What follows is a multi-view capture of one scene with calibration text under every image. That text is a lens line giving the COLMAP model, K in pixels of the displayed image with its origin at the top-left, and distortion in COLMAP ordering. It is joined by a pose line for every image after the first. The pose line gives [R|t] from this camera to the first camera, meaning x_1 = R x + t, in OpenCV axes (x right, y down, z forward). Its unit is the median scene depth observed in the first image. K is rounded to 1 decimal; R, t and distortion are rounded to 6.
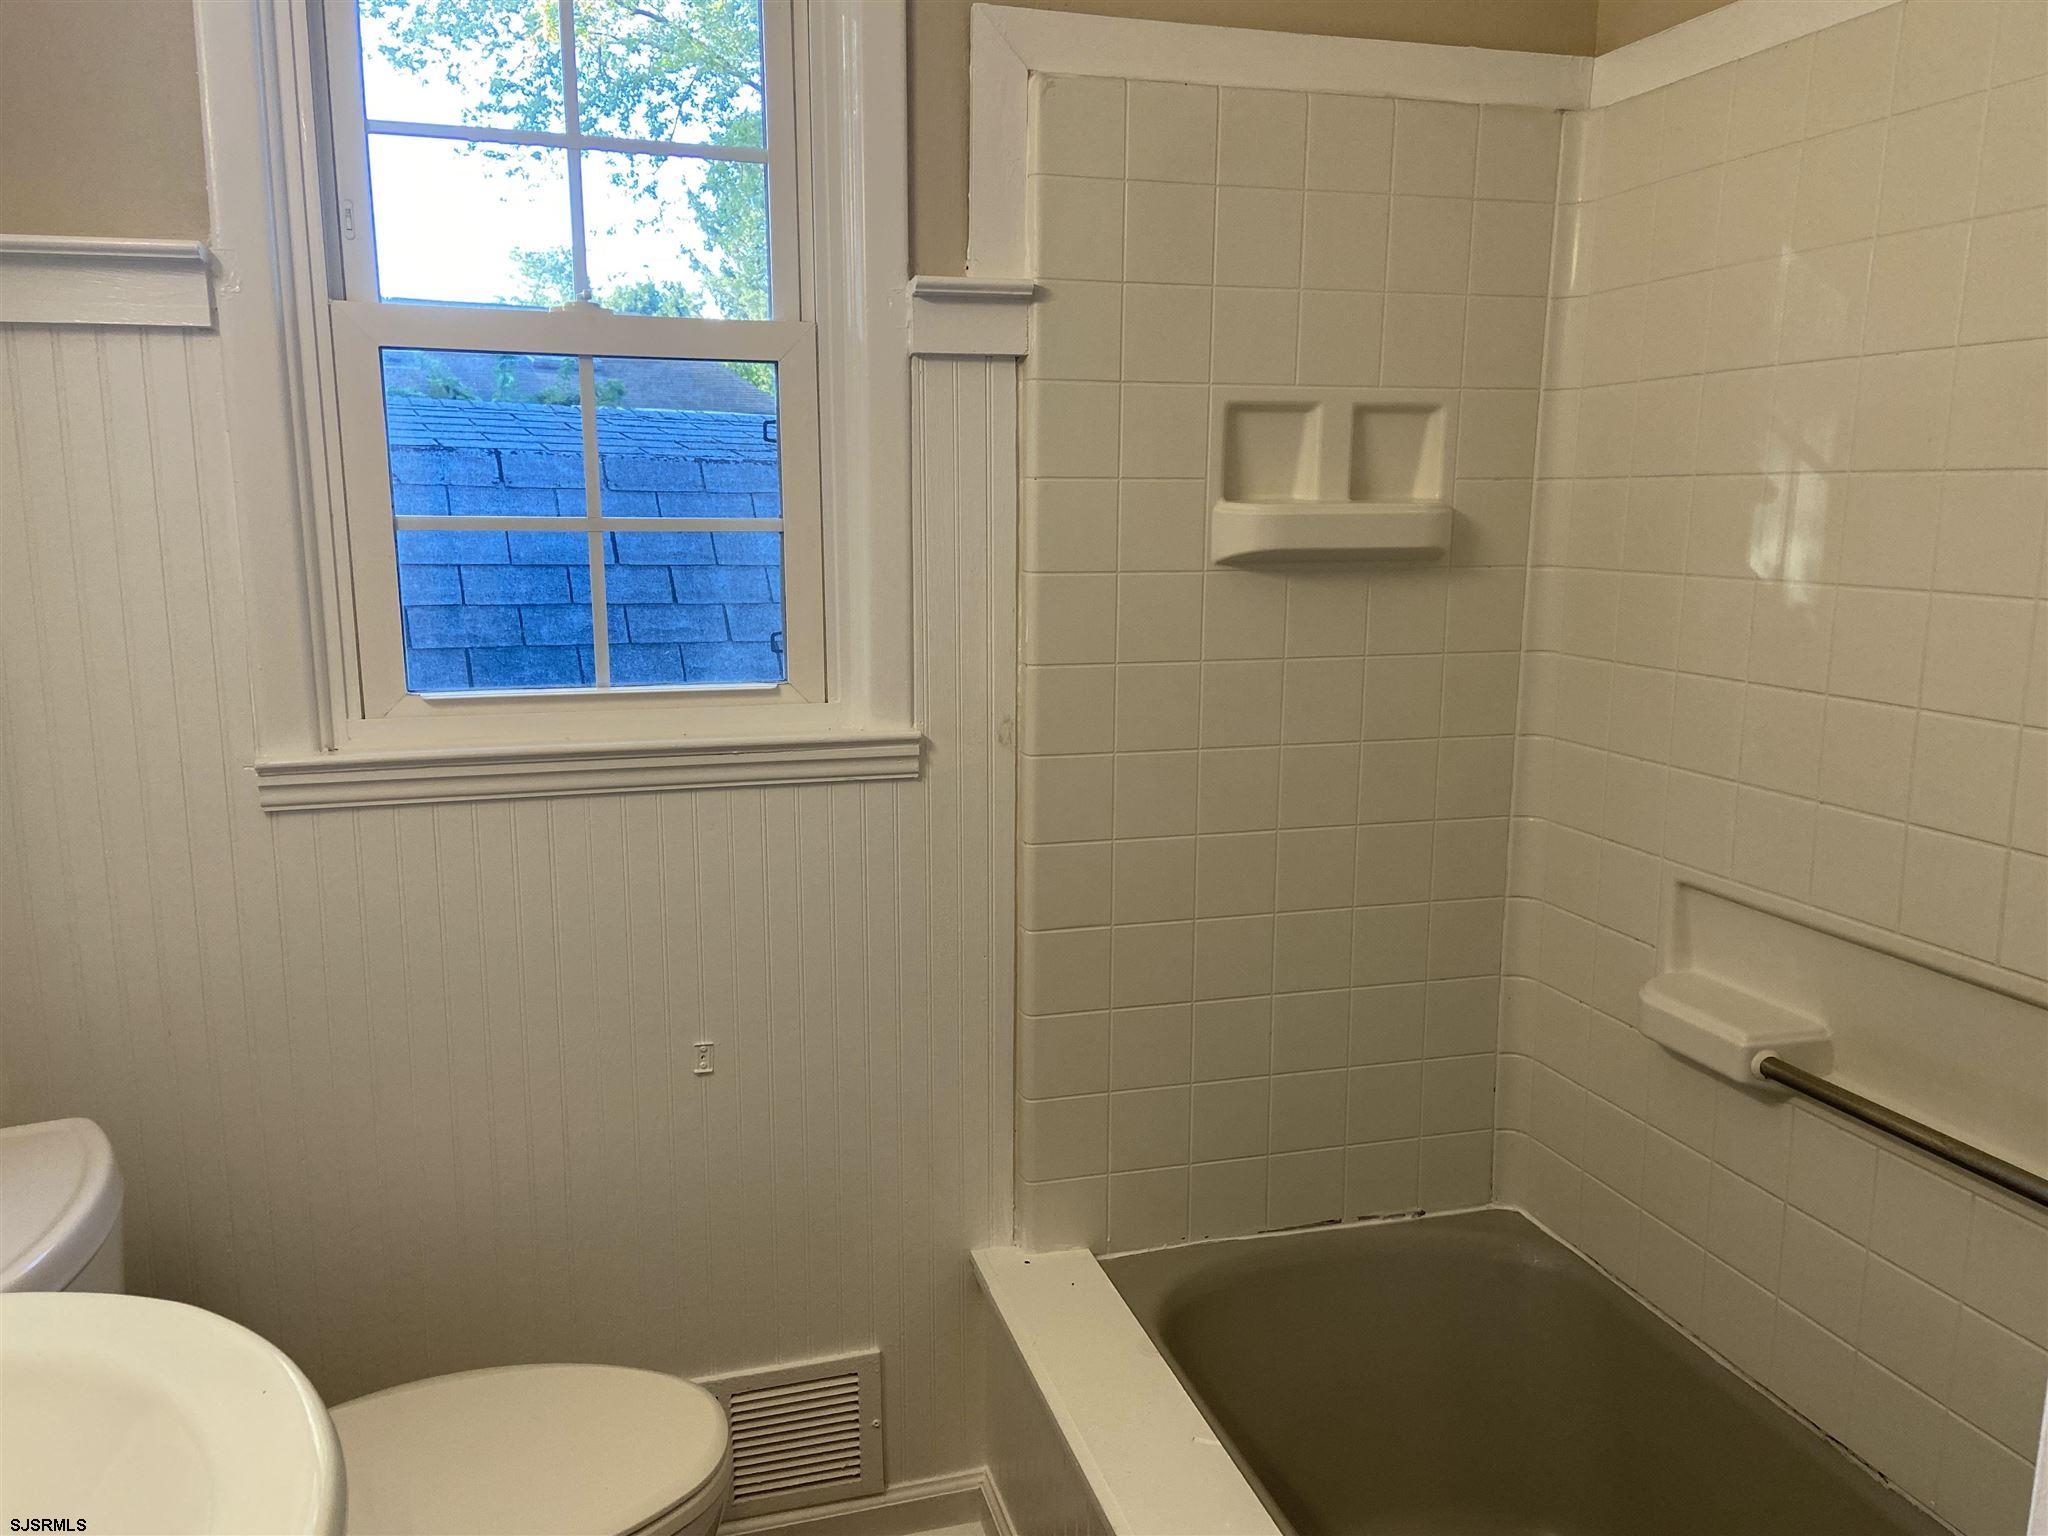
lens RADIAL K [[1538.5, 0, 1021.4], [0, 1538.5, 779.3], [0, 0, 1]] dist [0.128042, -0.160281]
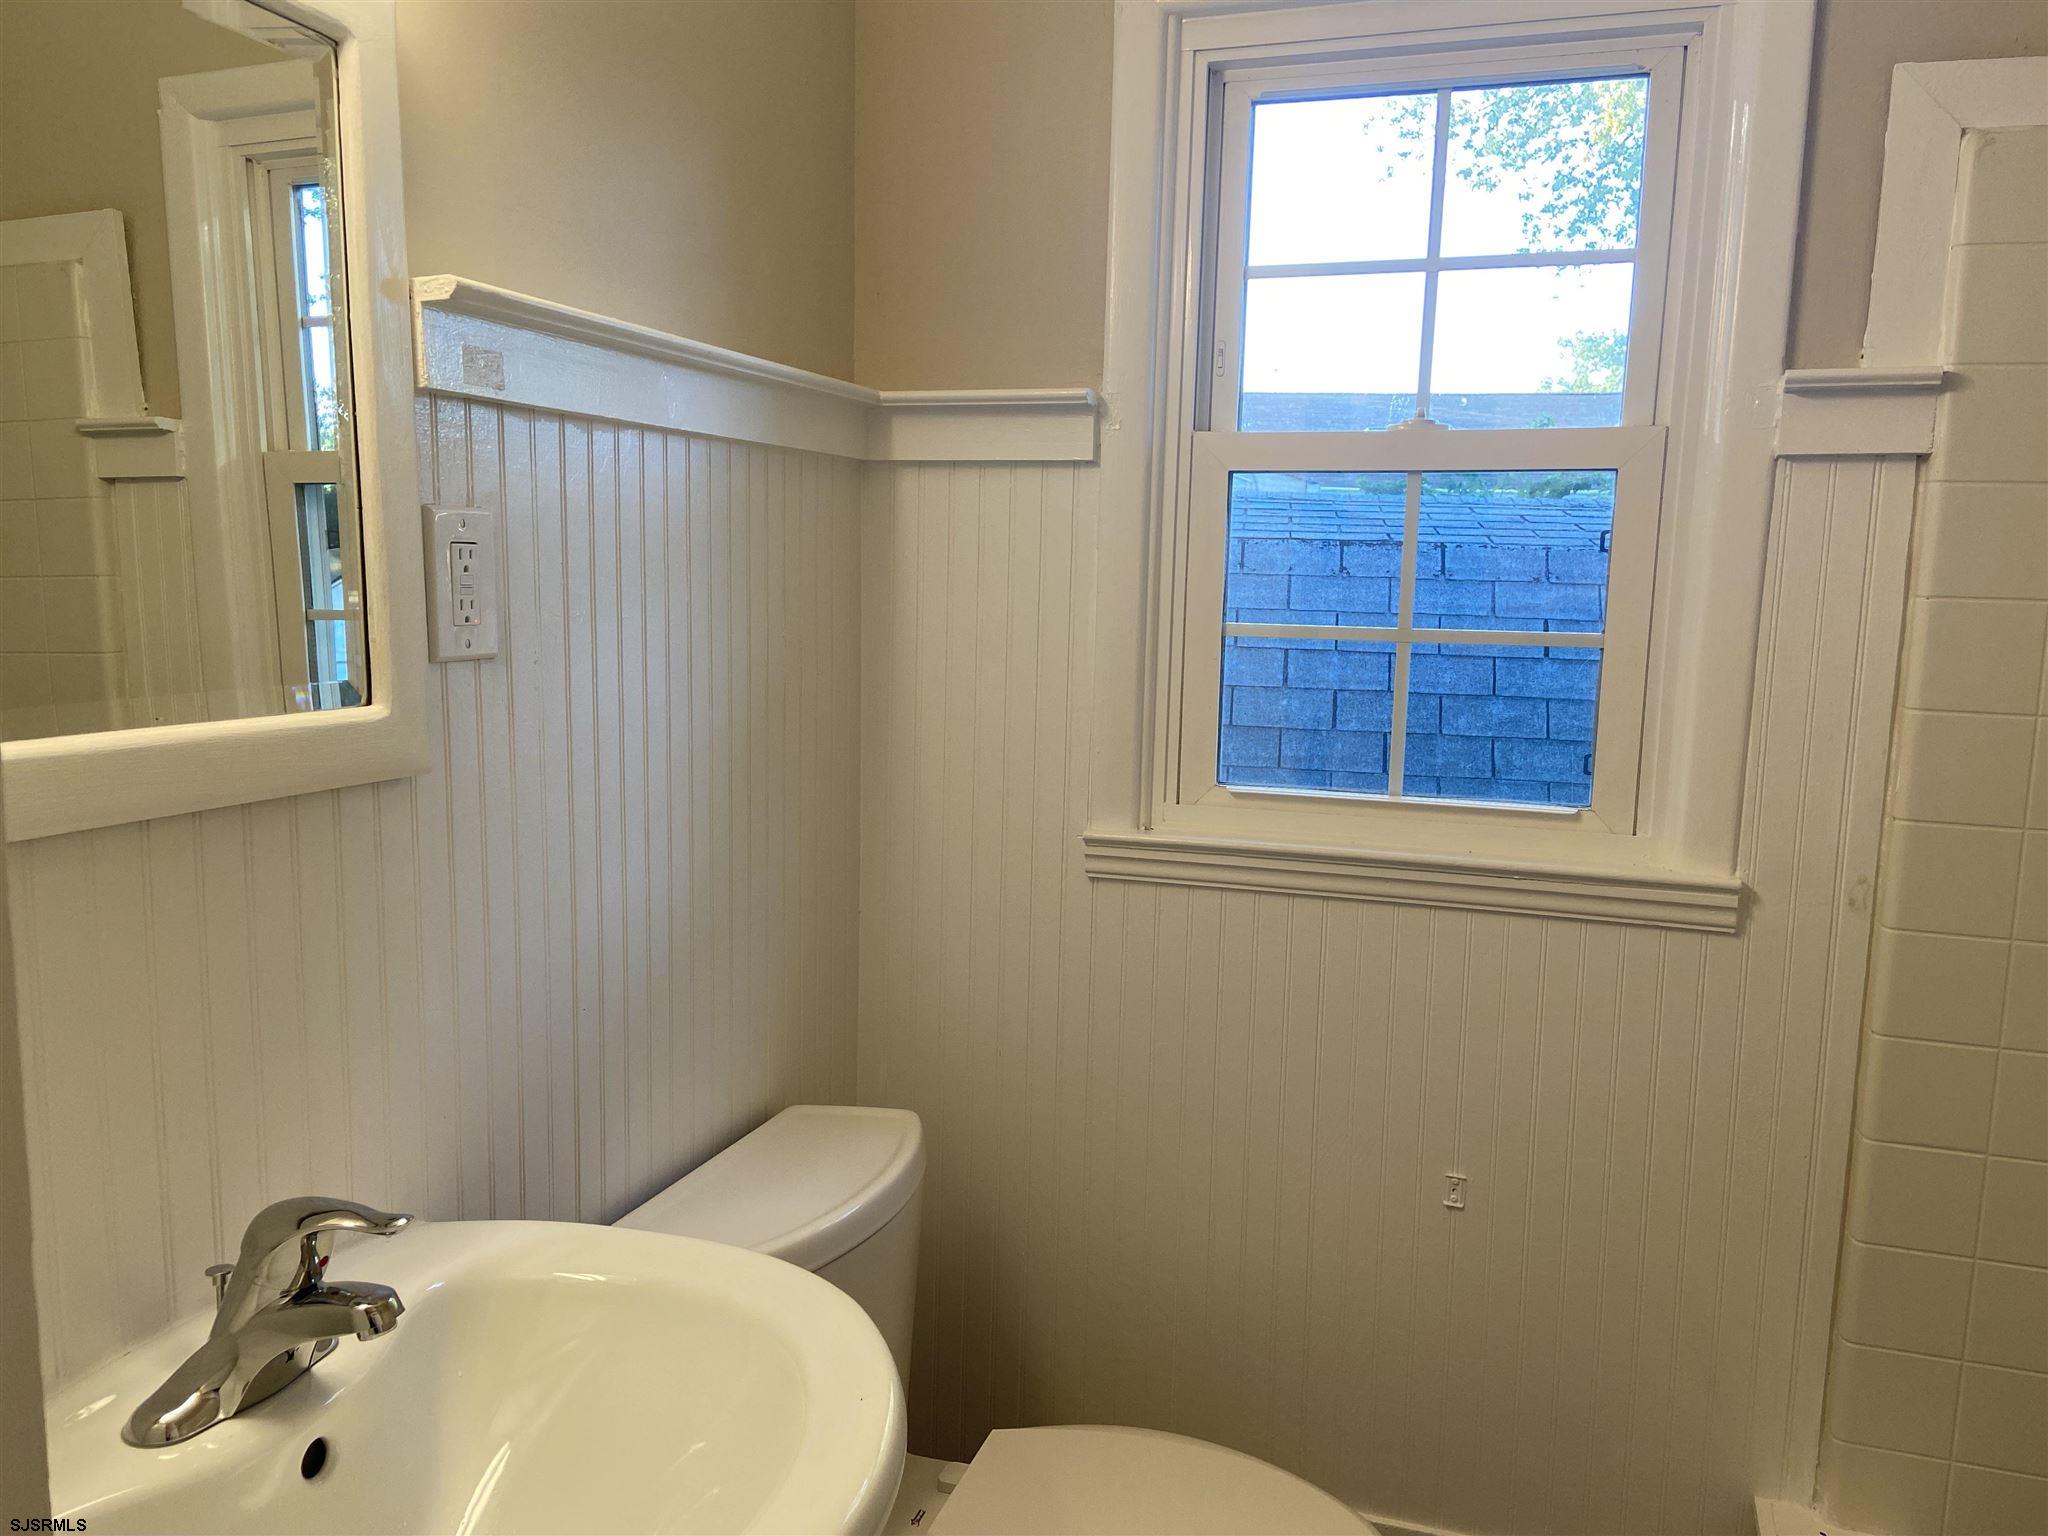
lens RADIAL K [[1538.5, 0, 1021.4], [0, 1538.5, 779.3], [0, 0, 1]] dist [0.128042, -0.160281]
pose [[0.822274, 0.094047, -0.561267, 0.094575], [-0.123683, 0.992209, -0.014943, -0.025316], [0.555489, 0.081707, 0.827500, 0.036972]]
